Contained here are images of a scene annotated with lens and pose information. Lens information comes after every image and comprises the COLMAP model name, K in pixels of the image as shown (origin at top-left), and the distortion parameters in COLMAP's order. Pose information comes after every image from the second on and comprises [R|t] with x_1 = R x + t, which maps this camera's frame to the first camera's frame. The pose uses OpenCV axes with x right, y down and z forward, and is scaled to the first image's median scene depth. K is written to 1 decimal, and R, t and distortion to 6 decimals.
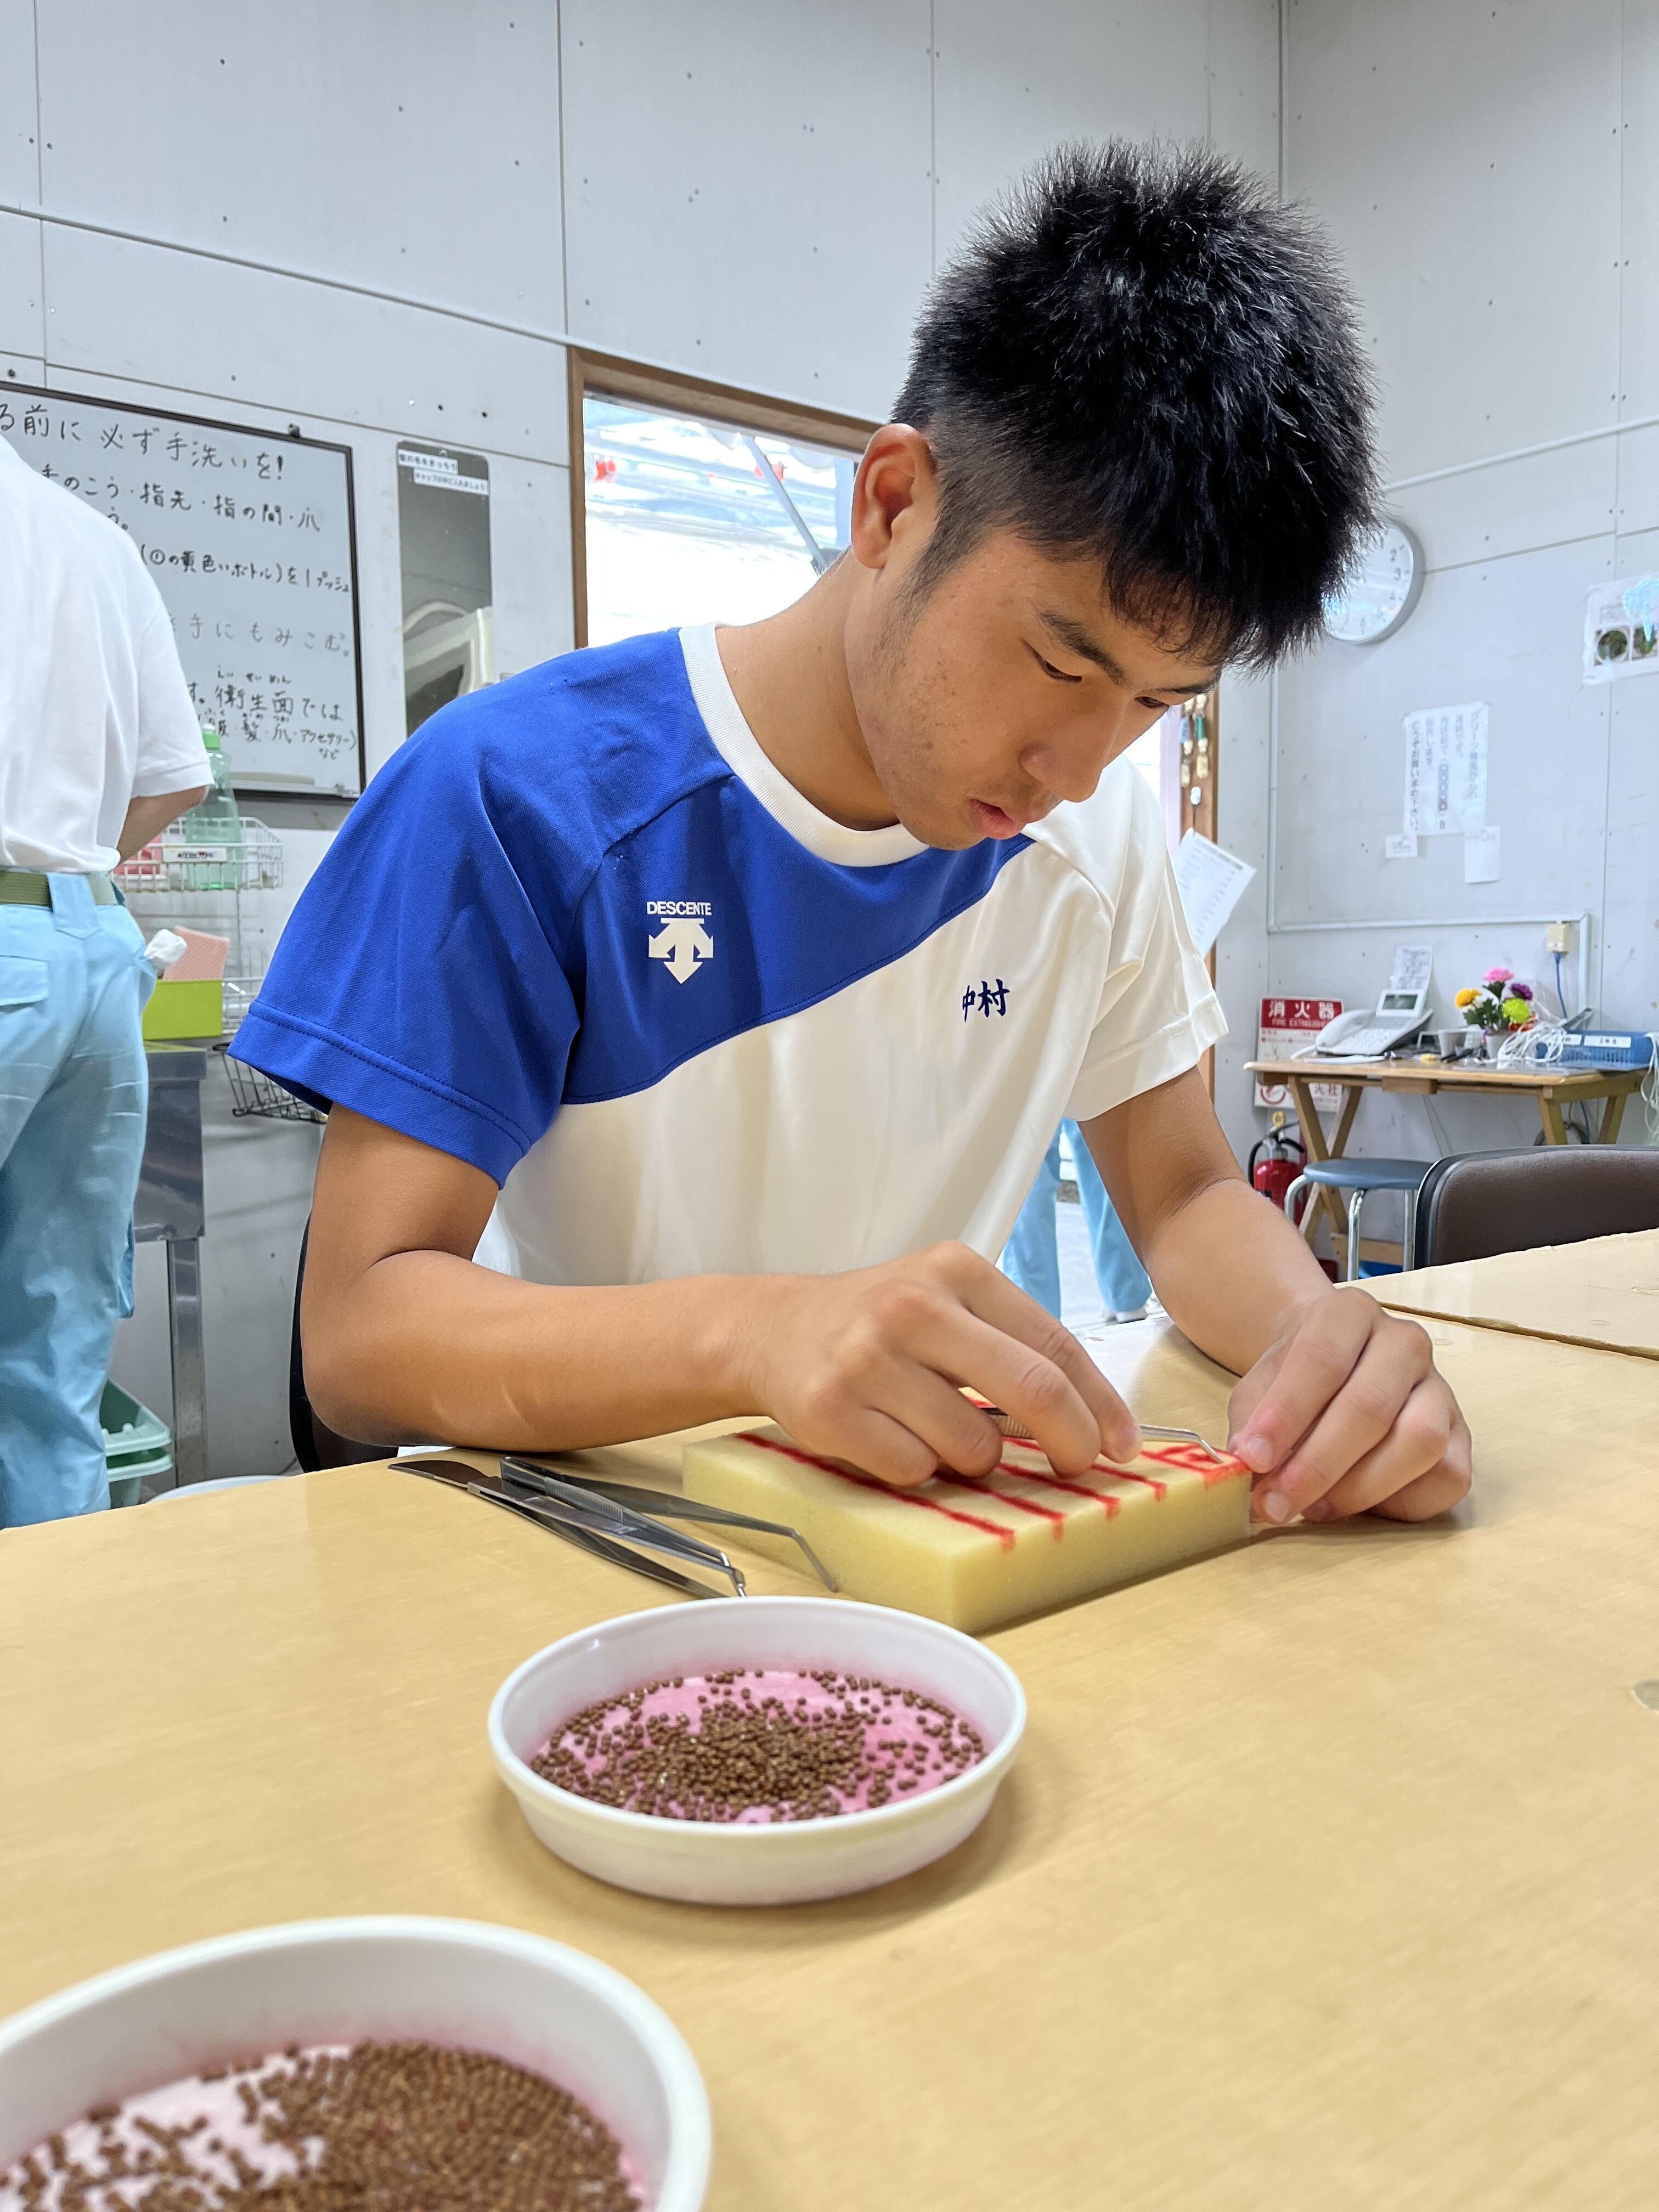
lens RADIAL K [[1683.3, 0, 828.8], [0, 1683.3, 1108.2], [0, 0, 1]] dist [0.057562, -0.082547]
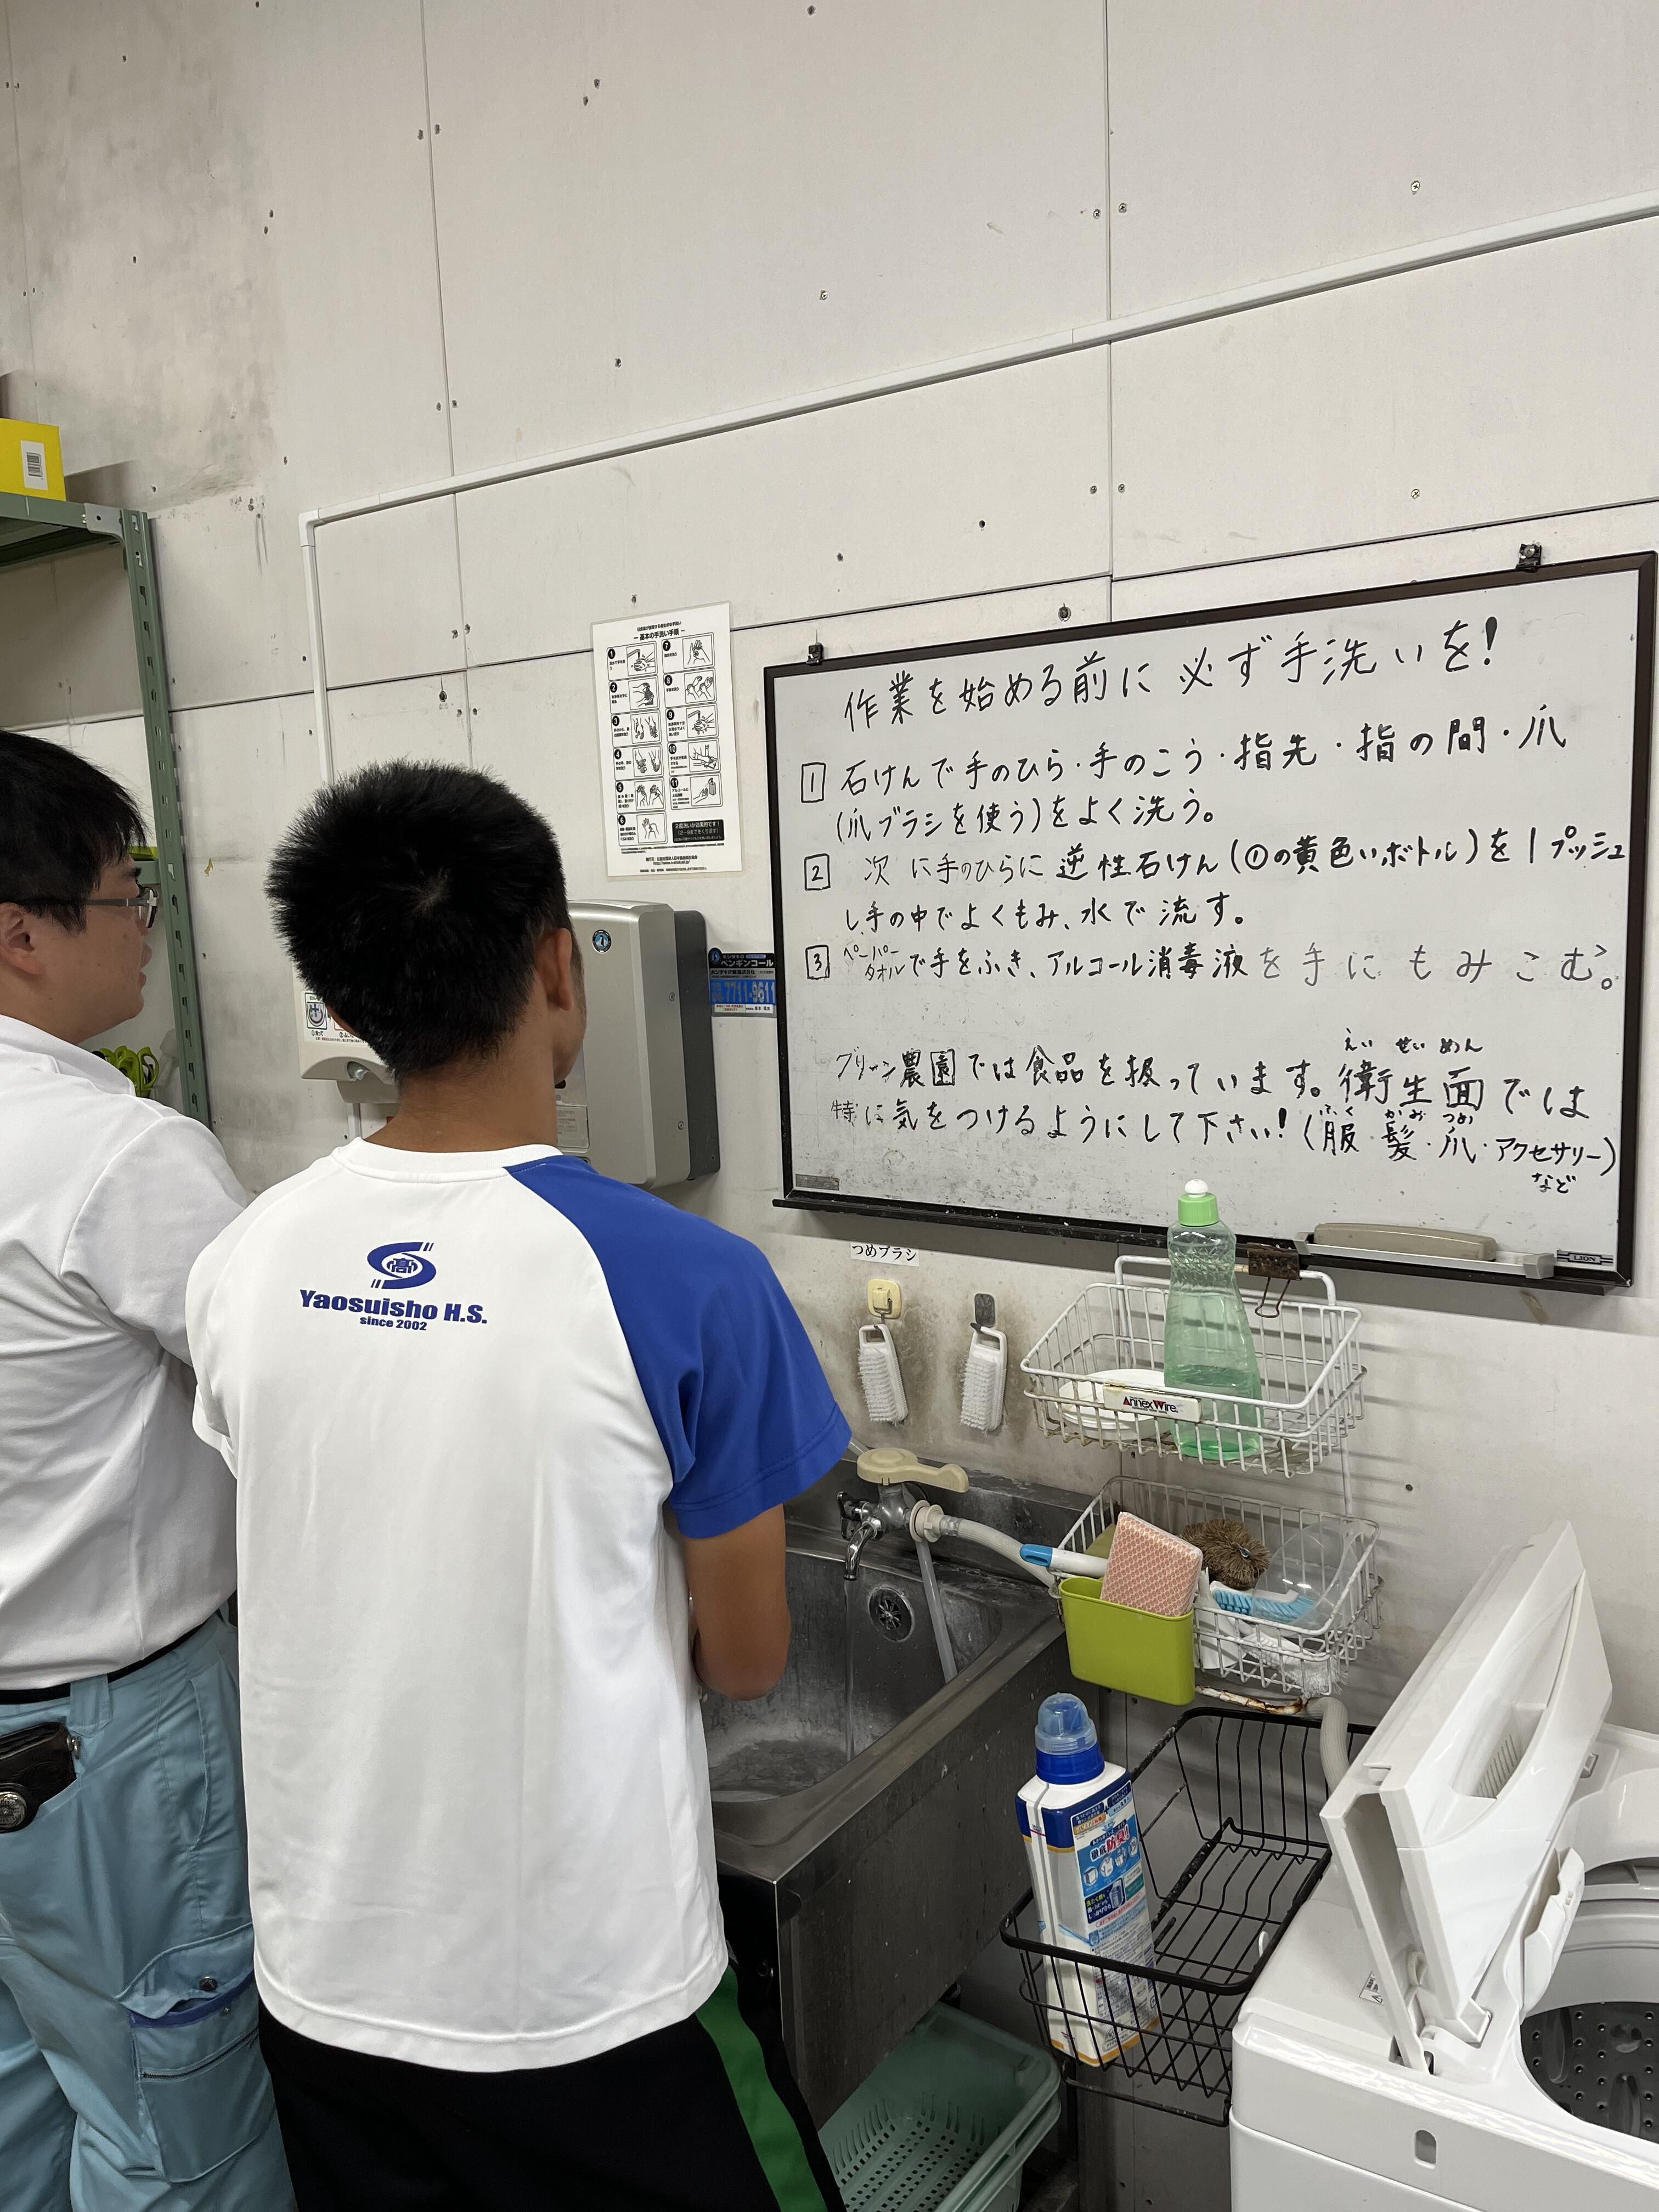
lens RADIAL K [[1683.3, 0, 830.0], [0, 1683.3, 1103.0], [0, 0, 1]] dist [0.057562, -0.082547]
pose [[0.287791, 0.128779, -0.948995, 0.125344], [-0.043939, 0.991650, 0.121243, -0.293905], [0.956685, 0.006806, 0.291047, 0.665037]]
